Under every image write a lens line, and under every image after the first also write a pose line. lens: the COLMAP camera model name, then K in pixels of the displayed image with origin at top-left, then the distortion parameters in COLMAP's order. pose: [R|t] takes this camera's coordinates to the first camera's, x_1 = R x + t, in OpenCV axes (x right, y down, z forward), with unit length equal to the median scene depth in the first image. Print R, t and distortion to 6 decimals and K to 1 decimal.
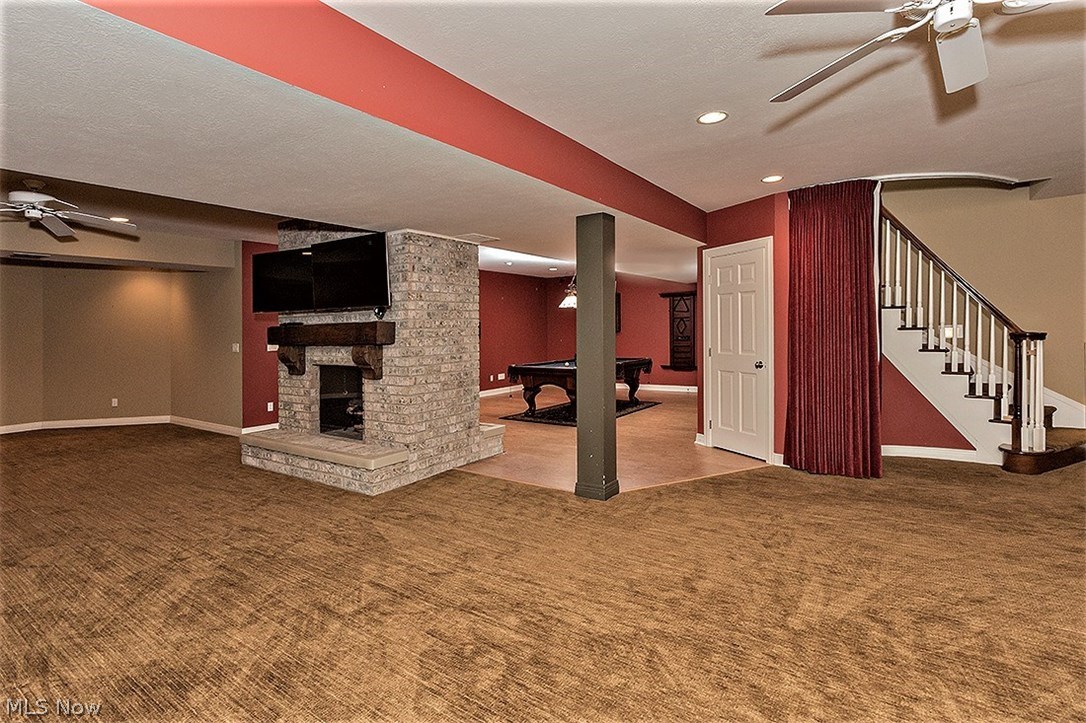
lens RADIAL K [[516.6, 0, 547.0], [0, 516.6, 332.7], [0, 0, 1]] dist [0.001473, 0.000121]
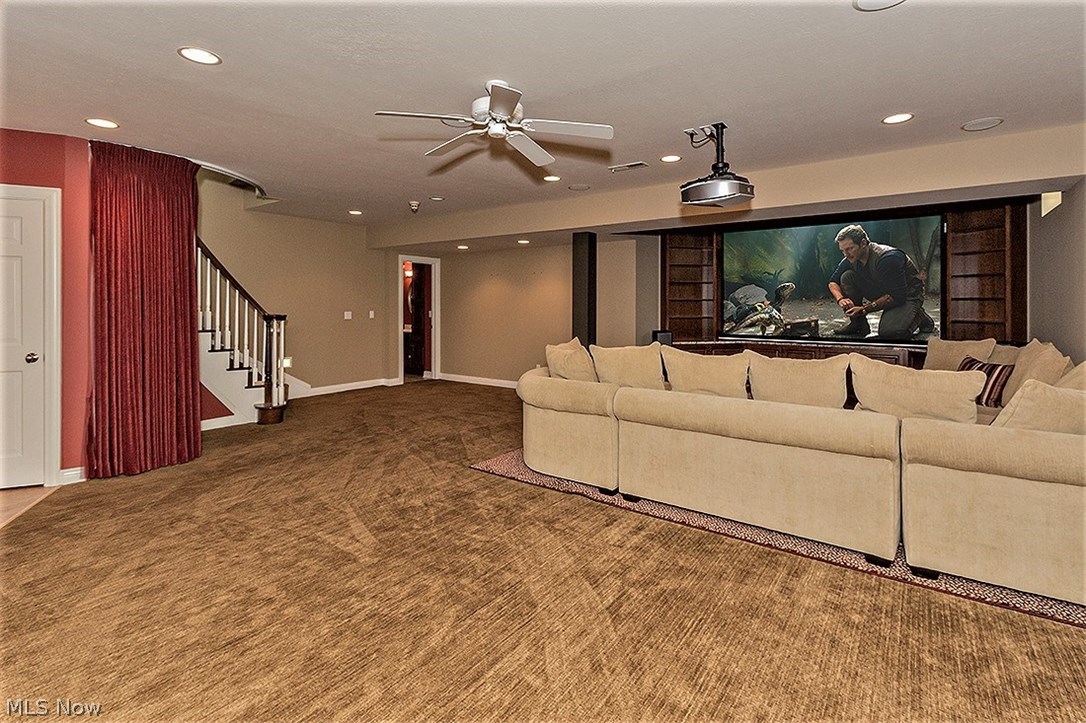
lens RADIAL K [[516.6, 0, 534.6], [0, 516.6, 317.7], [0, 0, 1]] dist [0.001473, 0.000121]
pose [[0.037063, -0.003220, 0.999308, -0.356217], [0.001226, 0.999994, 0.003177, 0.004264], [-0.999312, 0.001107, 0.037066, 0.306390]]
